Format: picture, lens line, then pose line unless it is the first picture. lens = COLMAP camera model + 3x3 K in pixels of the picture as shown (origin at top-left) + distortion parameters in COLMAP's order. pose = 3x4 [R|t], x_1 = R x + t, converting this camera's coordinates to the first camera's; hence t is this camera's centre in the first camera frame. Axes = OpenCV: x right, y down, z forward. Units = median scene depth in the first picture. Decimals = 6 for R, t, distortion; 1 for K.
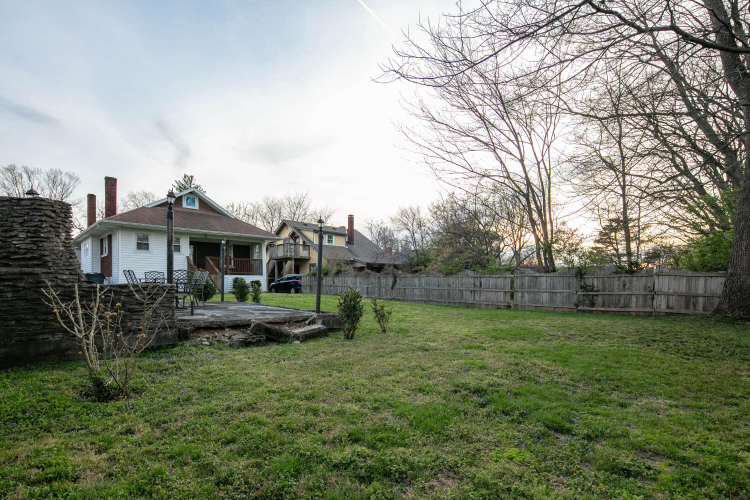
lens RADIAL K [[362.0, 0, 374.4], [0, 362.0, 284.5], [0, 0, 1]] dist [-0.001109, -0.000734]
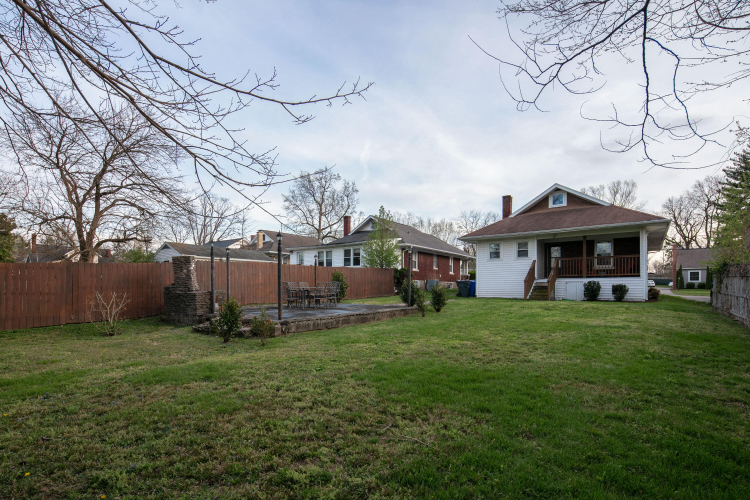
lens RADIAL K [[365.1, 0, 373.9], [0, 365.1, 289.4], [0, 0, 1]] dist [0.001162, -0.000029]
pose [[0.131674, 0.007384, -0.991266, 0.343488], [0.001002, 0.999971, 0.007582, -0.007006], [0.991293, -0.001991, 0.131663, 0.394194]]
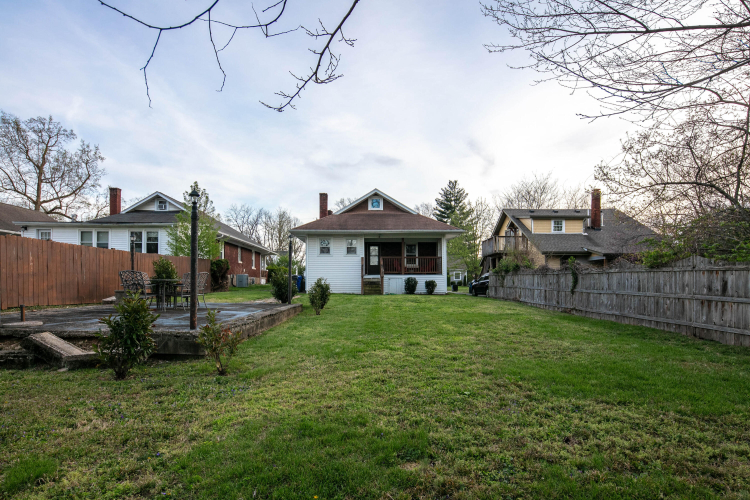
lens RADIAL K [[362.0, 0, 374.4], [0, 362.0, 284.5], [0, 0, 1]] dist [-0.001109, -0.000734]
pose [[0.709306, 0.002369, -0.704896, 0.202973], [-0.001834, 0.999997, 0.001516, -0.002167], [0.704898, 0.000217, 0.709309, 0.260867]]
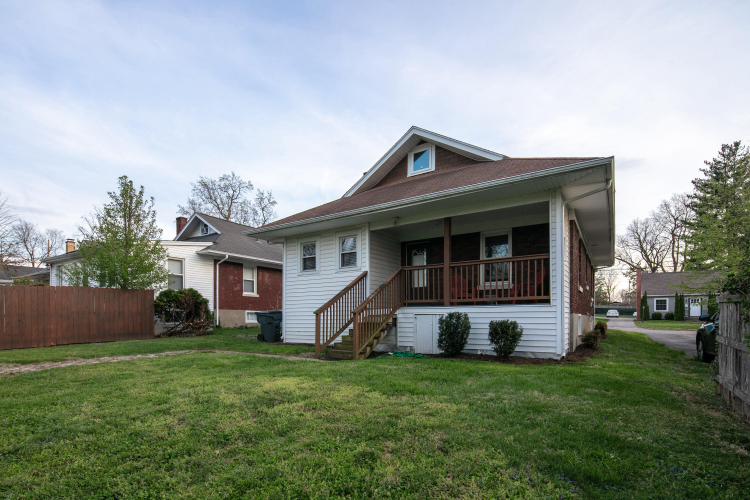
lens RADIAL K [[363.6, 0, 376.1], [0, 363.6, 319.9], [0, 0, 1]] dist [-0.001000, -0.000628]
pose [[0.188166, 0.008945, -0.982097, -0.027649], [0.003600, 0.999946, 0.009797, -0.015223], [0.982131, -0.005379, 0.188123, 0.810391]]
